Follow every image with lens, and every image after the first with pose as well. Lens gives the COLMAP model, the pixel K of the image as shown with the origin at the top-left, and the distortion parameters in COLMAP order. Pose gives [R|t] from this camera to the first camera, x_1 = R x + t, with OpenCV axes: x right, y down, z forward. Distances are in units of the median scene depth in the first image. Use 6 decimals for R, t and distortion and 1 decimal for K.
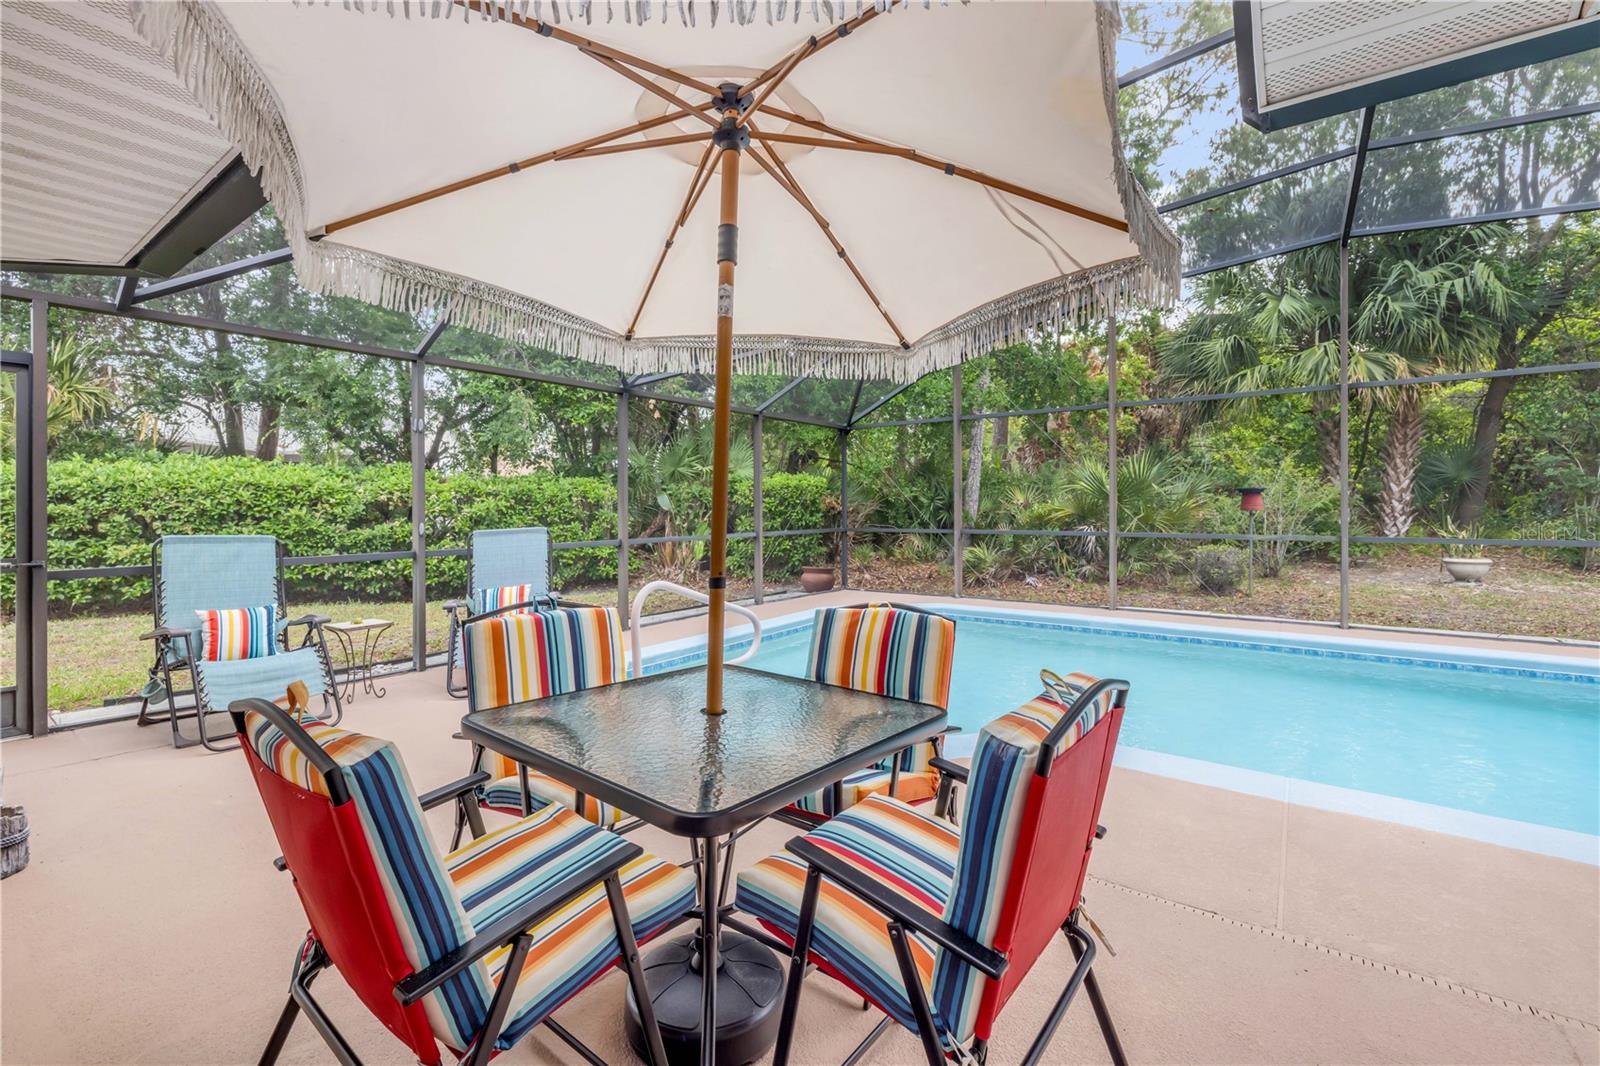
lens RADIAL K [[677.5, 0, 795.2], [0, 677.5, 519.6], [0, 0, 1]] dist [-0.002050, -0.000437]
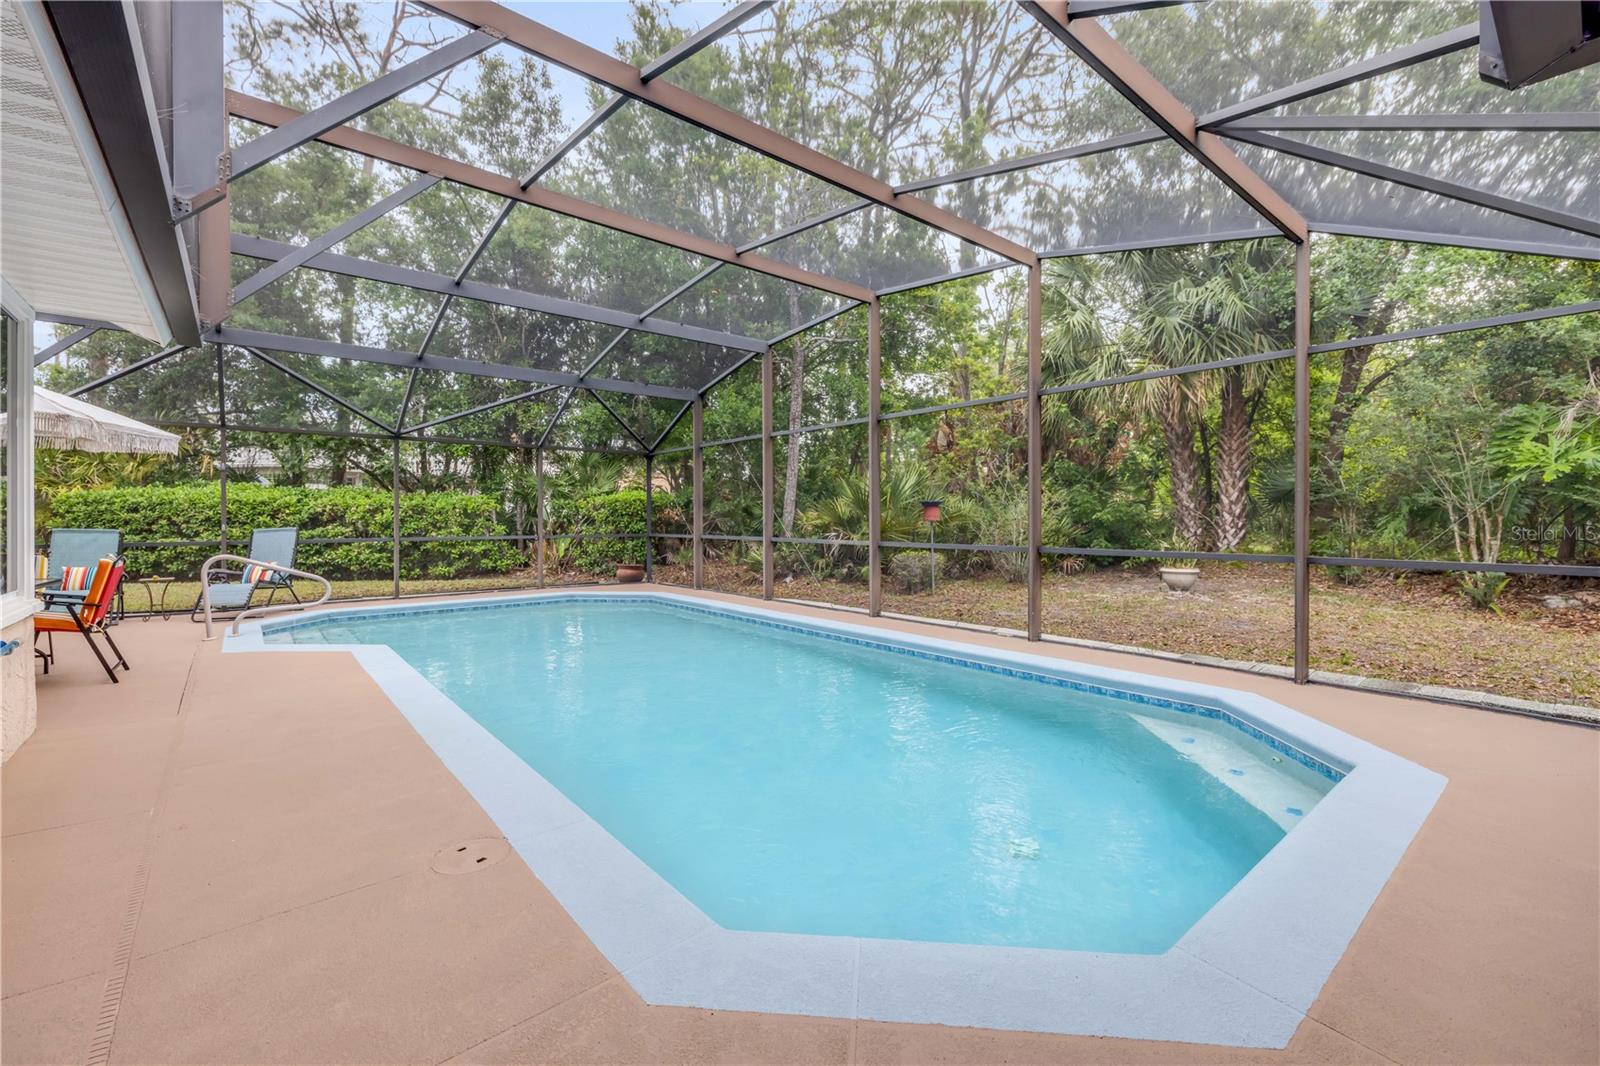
lens RADIAL K [[677.5, 0, 797.1], [0, 677.5, 524.2], [0, 0, 1]] dist [-0.002050, -0.000437]
pose [[0.968971, 0.006186, -0.247097, 0.814543], [-0.008375, 0.999934, -0.007809, 0.002767], [0.247032, 0.009636, 0.968959, -0.189610]]
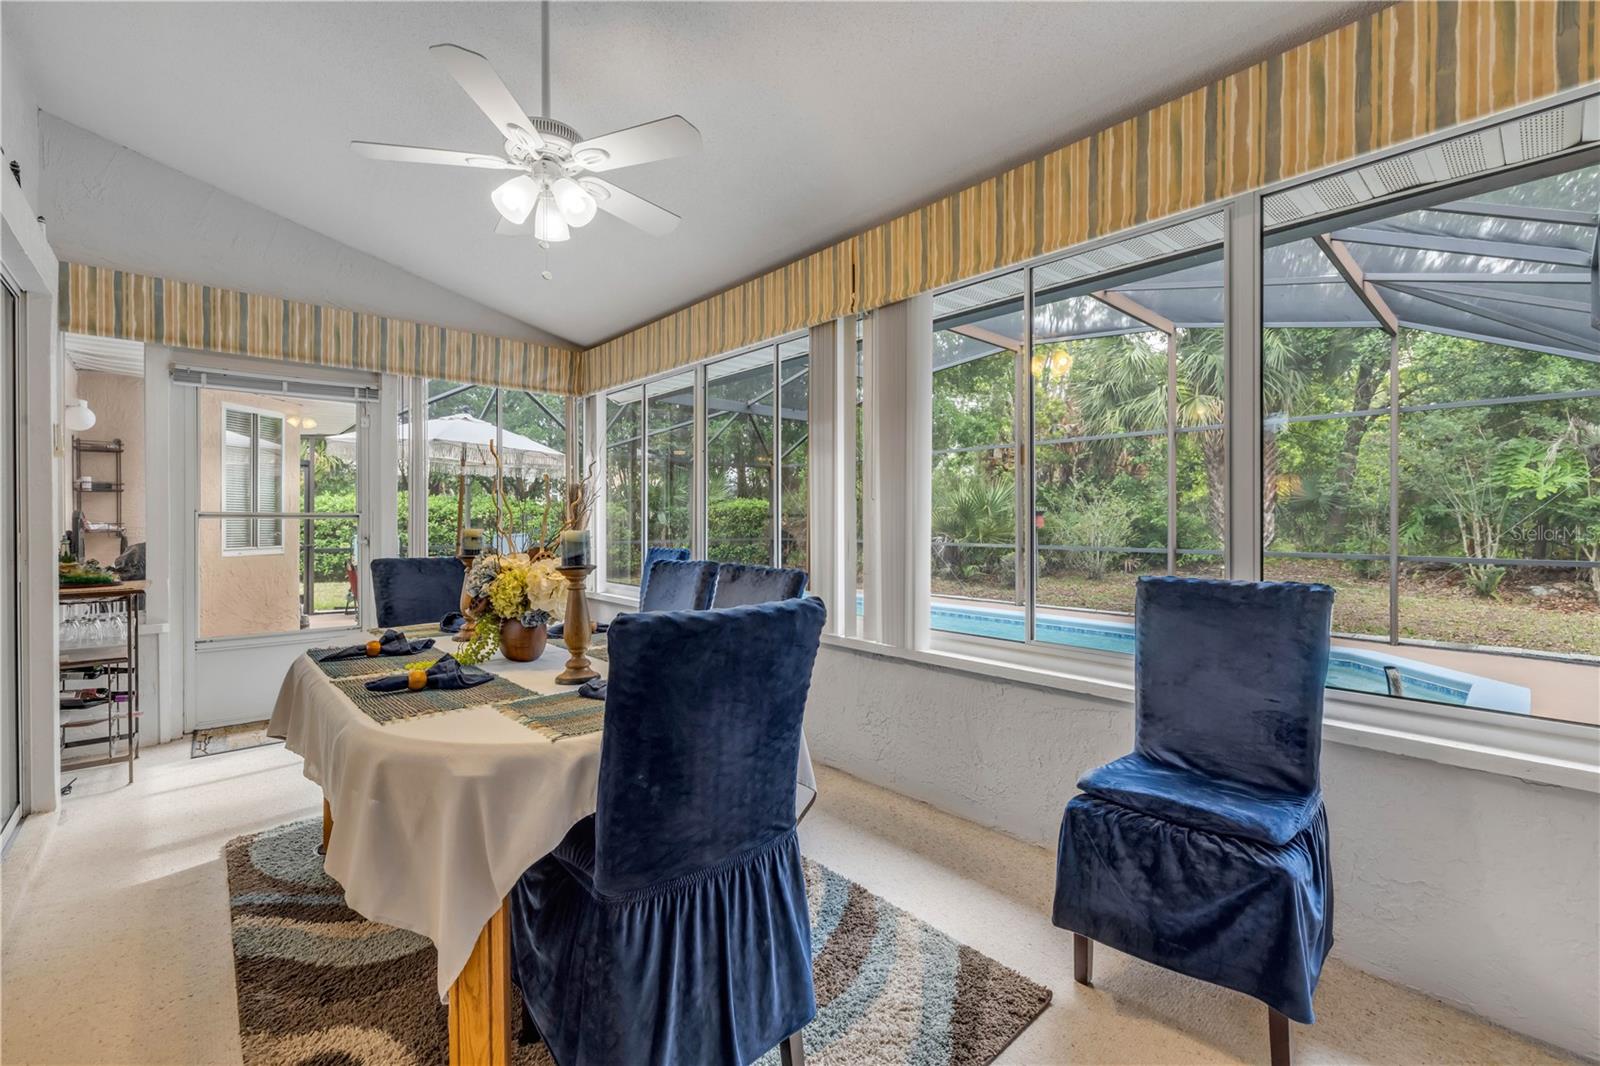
lens RADIAL K [[677.5, 0, 806.5], [0, 677.5, 526.6], [0, 0, 1]] dist [-0.002050, -0.000437]
pose [[0.980720, 0.006527, -0.195308, 0.520818], [-0.007890, 0.999950, -0.006202, -0.003412], [0.195258, 0.007624, 0.980722, -0.497163]]
